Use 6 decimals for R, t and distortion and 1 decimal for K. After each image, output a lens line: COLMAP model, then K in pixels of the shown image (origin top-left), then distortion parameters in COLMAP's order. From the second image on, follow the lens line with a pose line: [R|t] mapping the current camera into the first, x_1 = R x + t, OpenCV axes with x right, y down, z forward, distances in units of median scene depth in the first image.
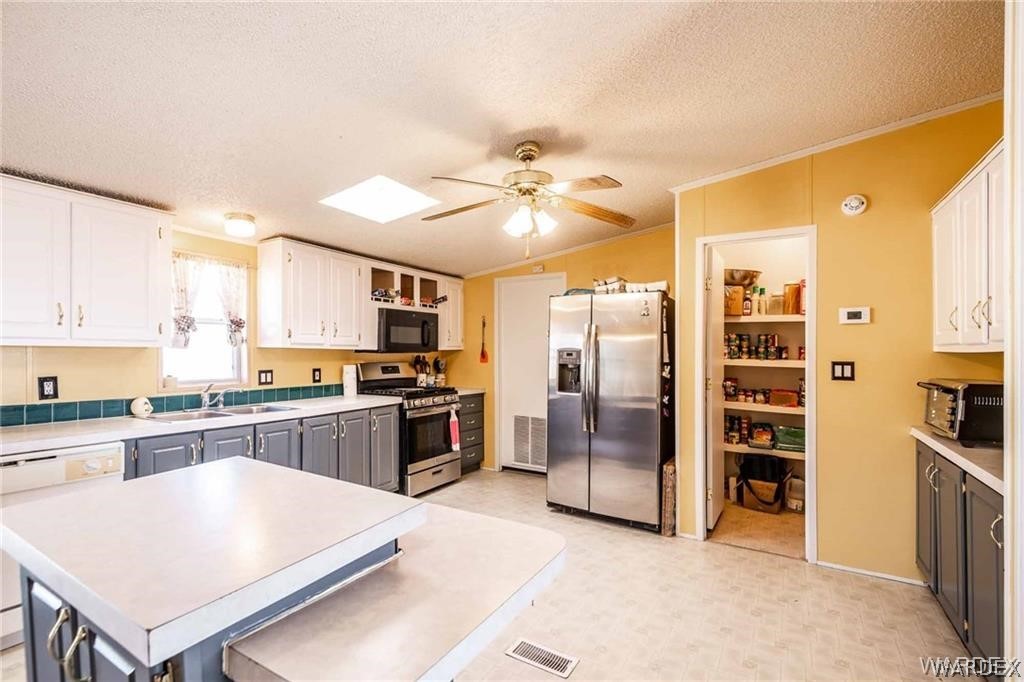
lens RADIAL K [[461.7, 0, 516.0], [0, 461.7, 349.3], [0, 0, 1]] dist [0.007481, -0.007871]
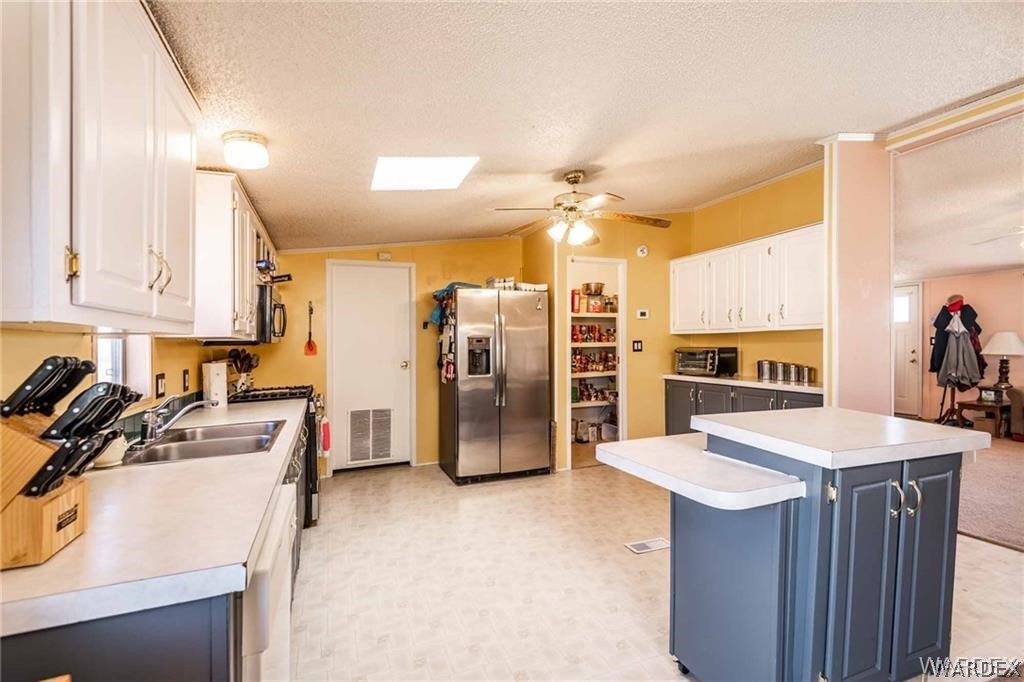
lens RADIAL K [[461.7, 0, 513.0], [0, 461.7, 340.2], [0, 0, 1]] dist [0.007481, -0.007871]
pose [[0.608935, -0.006627, 0.793193, -0.760099], [0.020897, 0.999752, -0.007690, 0.022644], [-0.792945, 0.021258, 0.608922, 0.254129]]
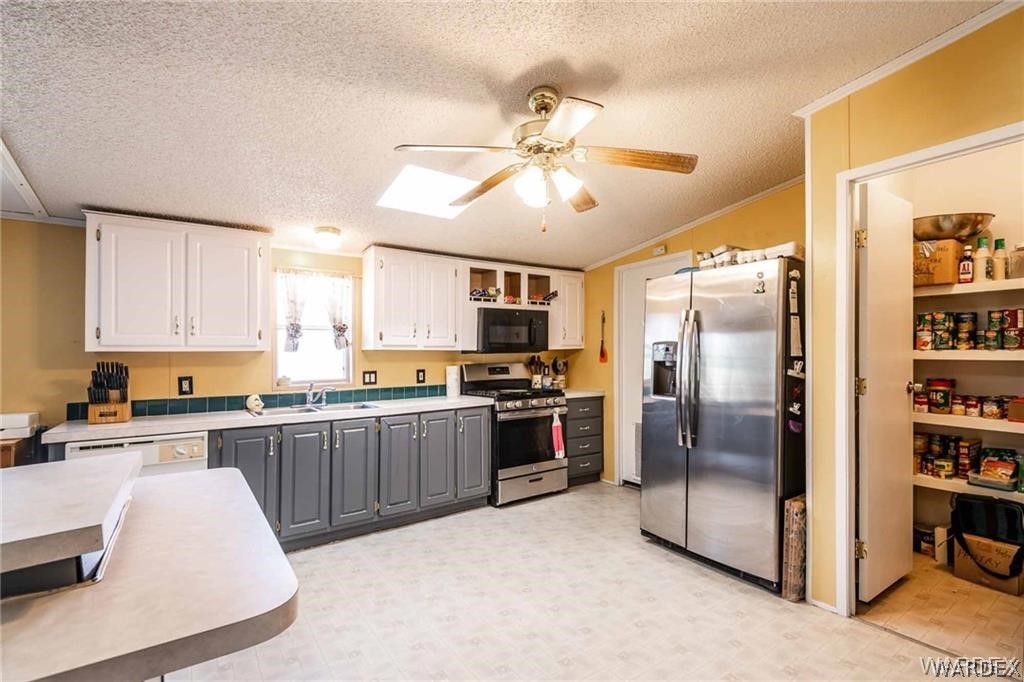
lens RADIAL K [[461.7, 0, 536.8], [0, 461.7, 355.9], [0, 0, 1]] dist [0.007481, -0.007871]
pose [[0.910529, -0.021529, -0.412884, 0.255952], [0.023815, 0.999716, 0.000389, 0.018265], [0.412759, -0.010187, 0.910783, 0.182388]]
